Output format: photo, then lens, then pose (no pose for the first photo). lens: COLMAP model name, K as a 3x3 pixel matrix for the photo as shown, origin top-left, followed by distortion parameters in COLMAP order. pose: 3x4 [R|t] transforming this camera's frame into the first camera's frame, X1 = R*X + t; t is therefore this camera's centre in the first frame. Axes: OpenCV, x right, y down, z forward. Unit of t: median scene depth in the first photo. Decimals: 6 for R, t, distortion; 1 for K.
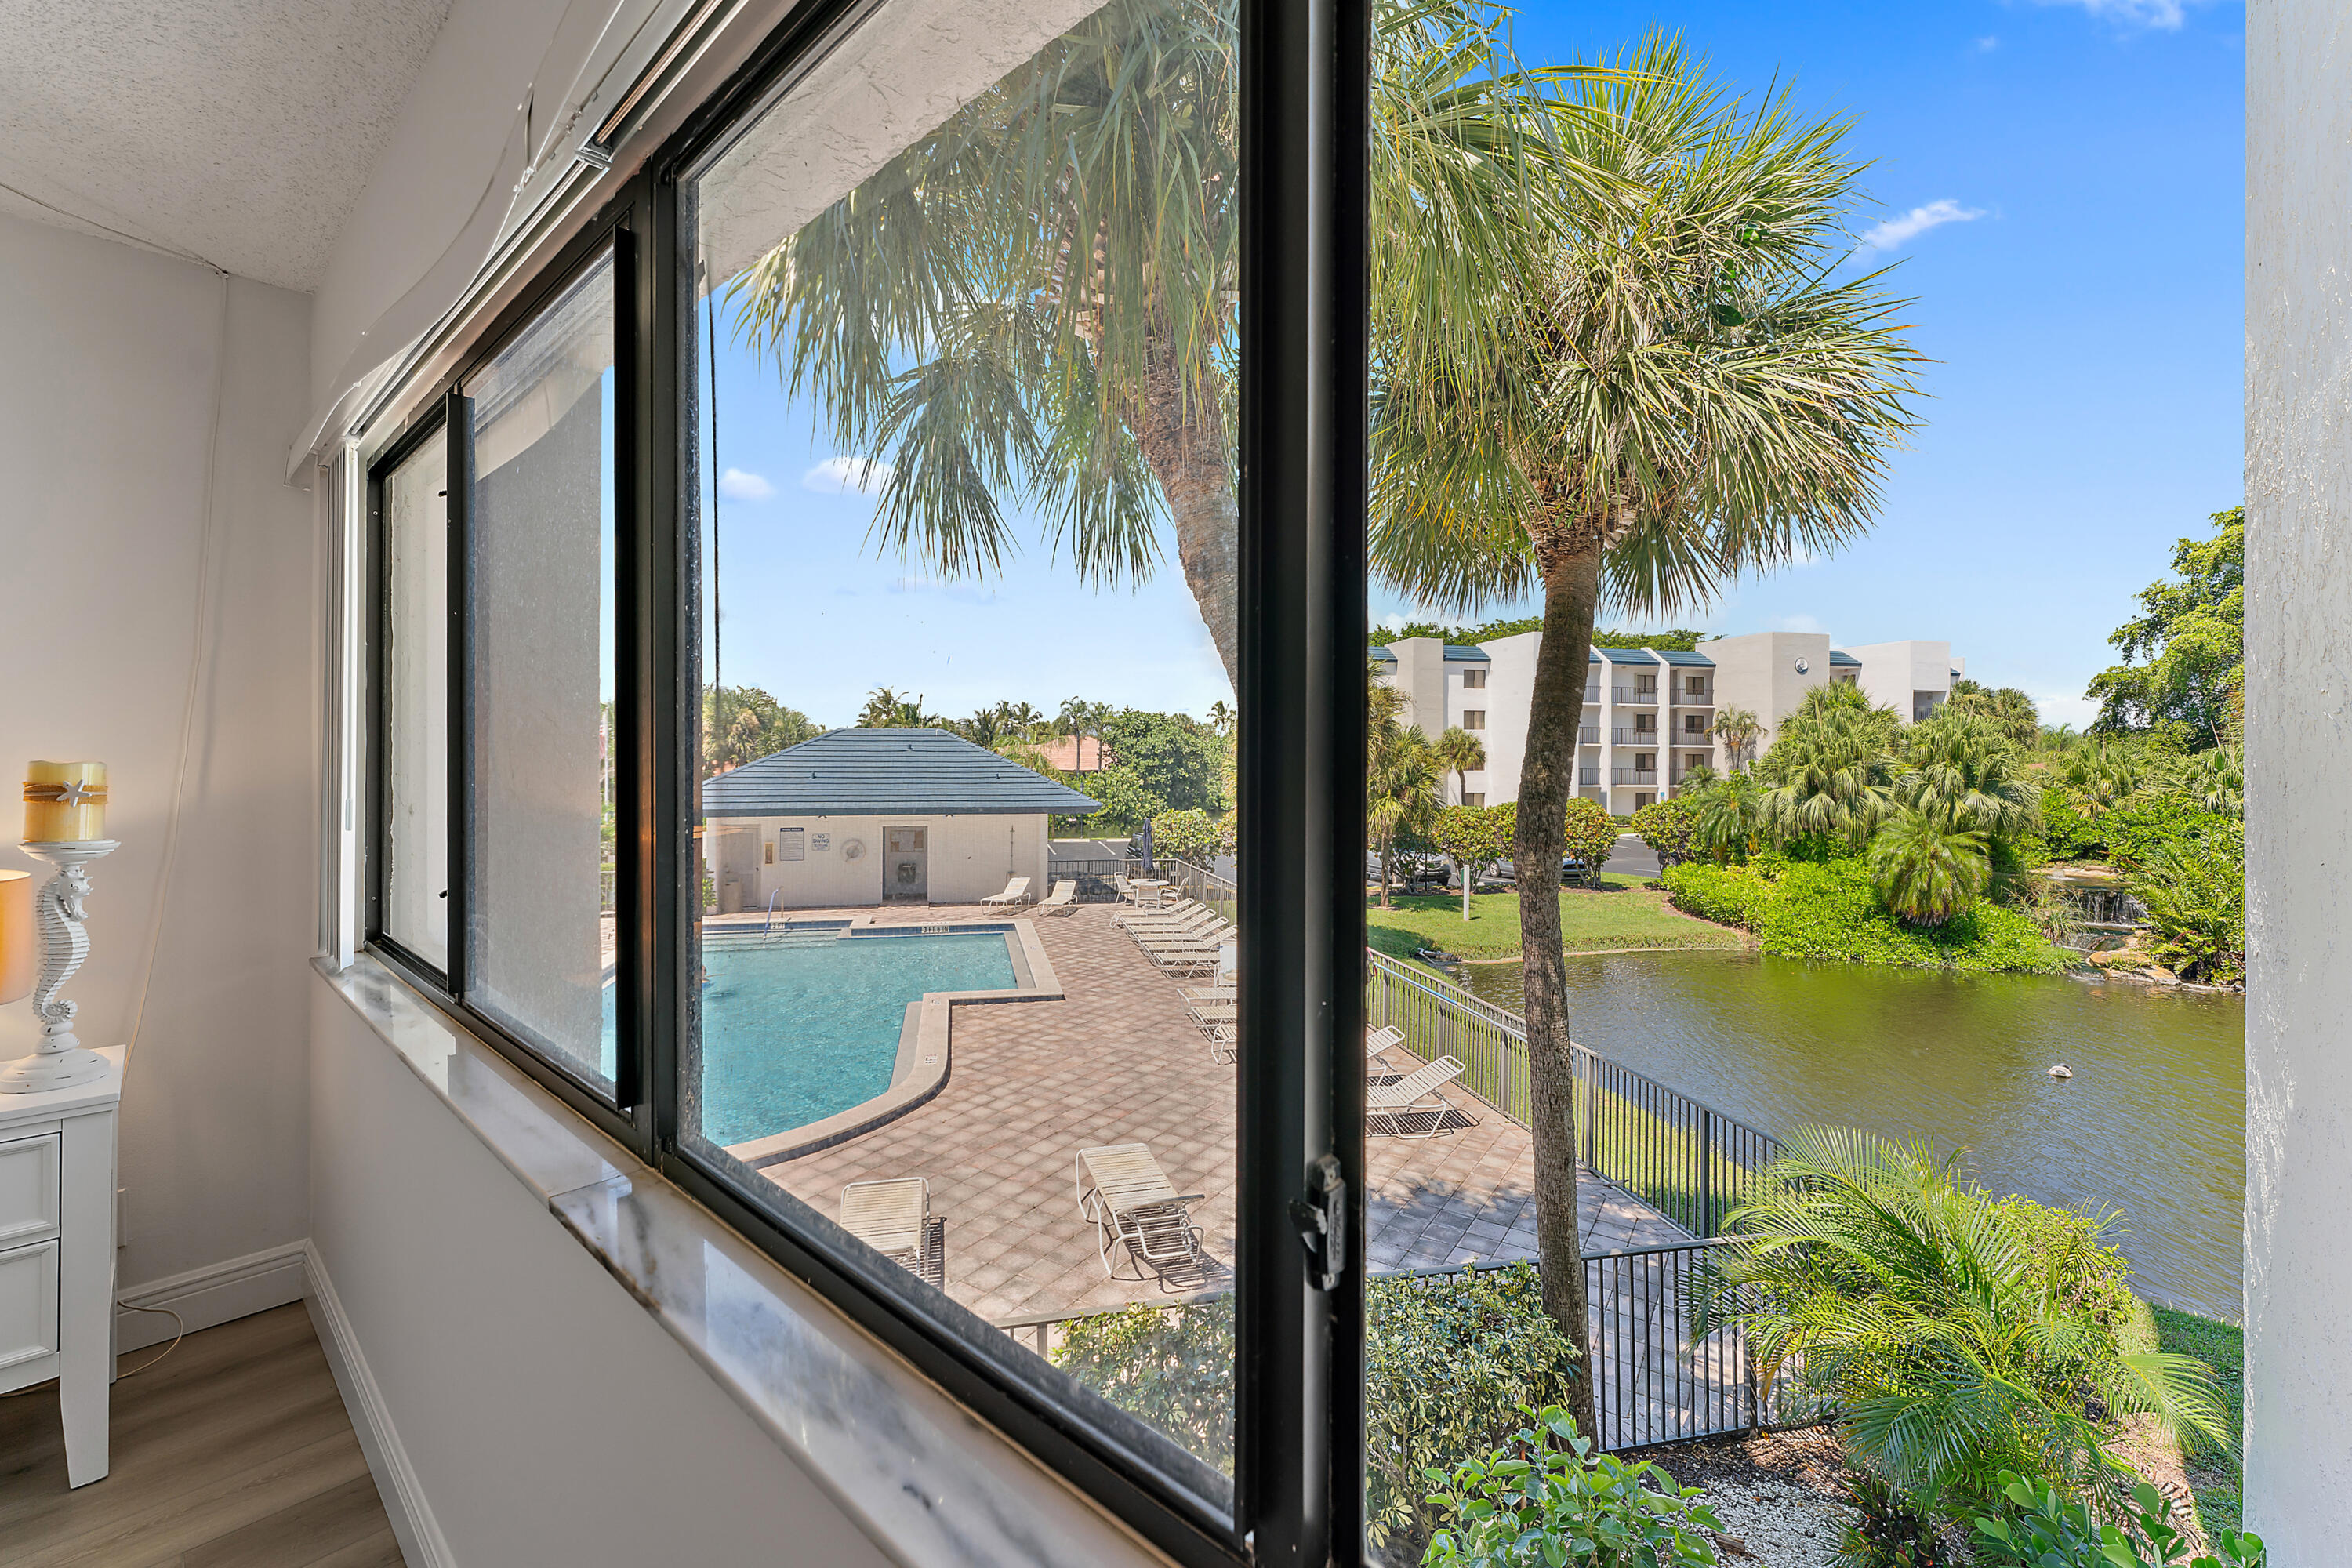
lens RADIAL K [[973.6, 0, 1132.3], [0, 973.6, 761.2], [0, 0, 1]] dist [0.004437, -0.000245]
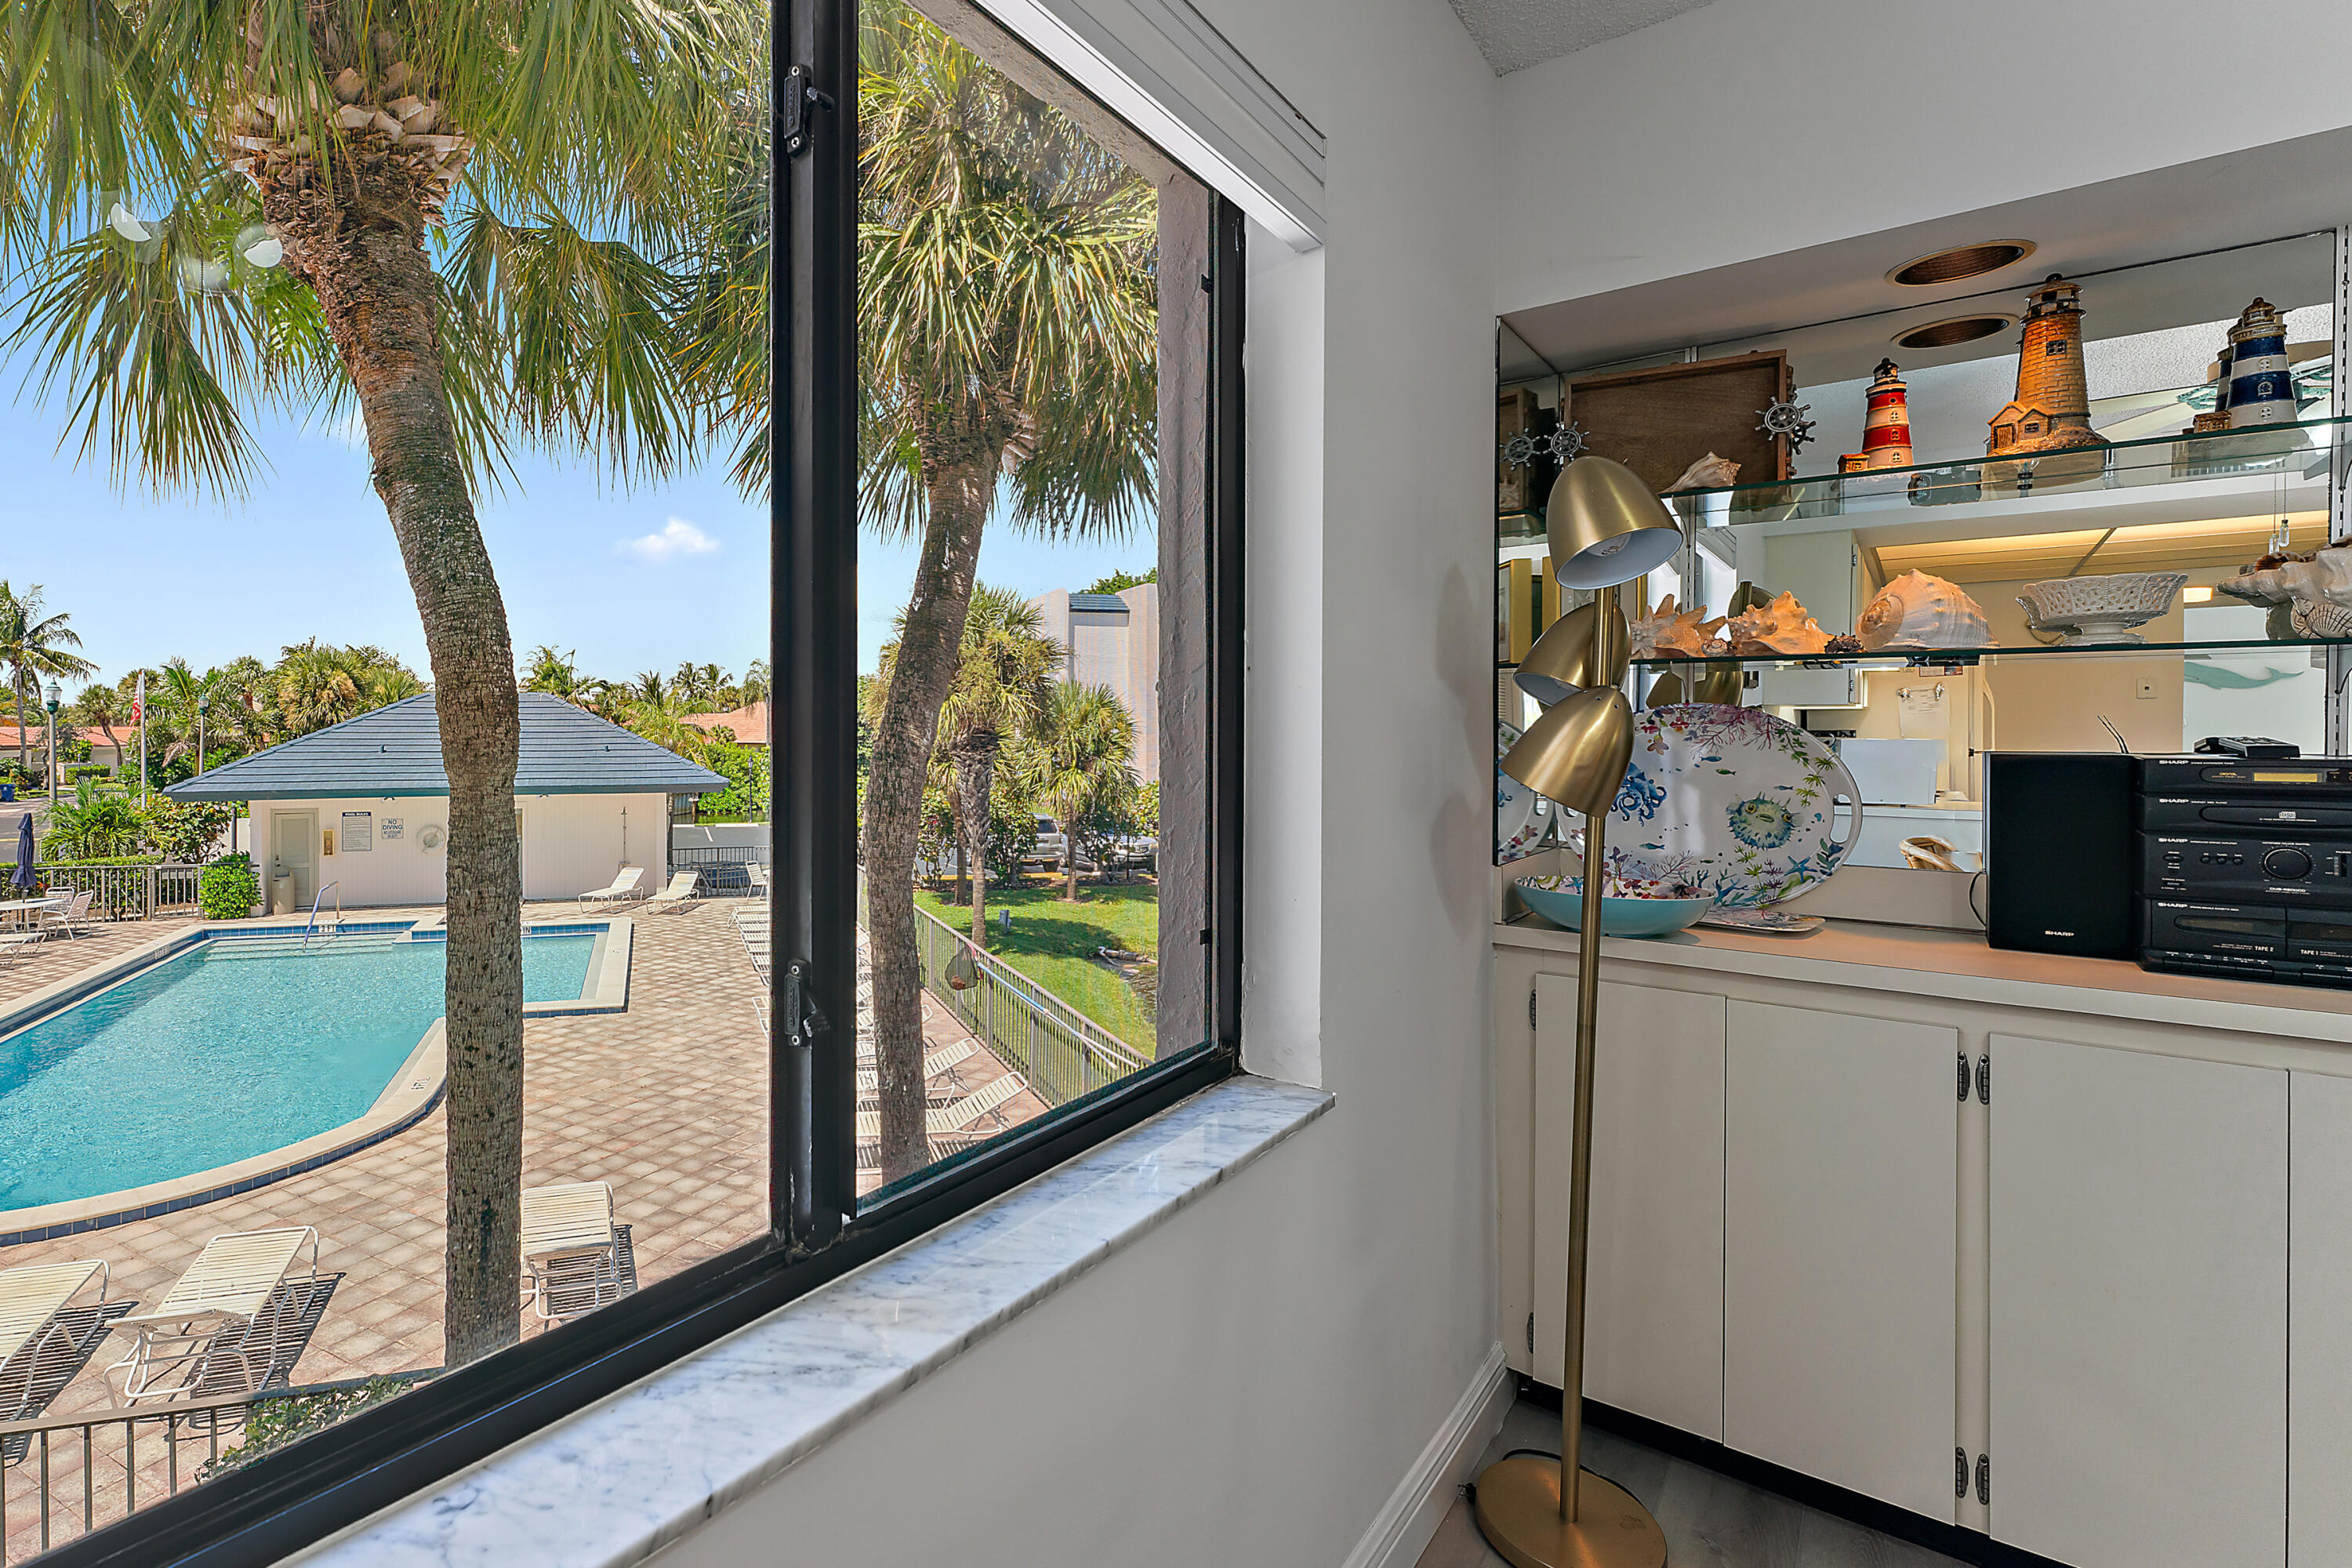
lens RADIAL K [[1142.6, 0, 899.3], [0, 1142.6, 745.9], [0, 0, 1]] dist [0.000092, -0.000081]
pose [[0.999755, -0.007297, 0.020905, 0.182556], [0.007064, 0.999912, 0.011217, 0.007224], [-0.020985, -0.011066, 0.999719, 0.014479]]
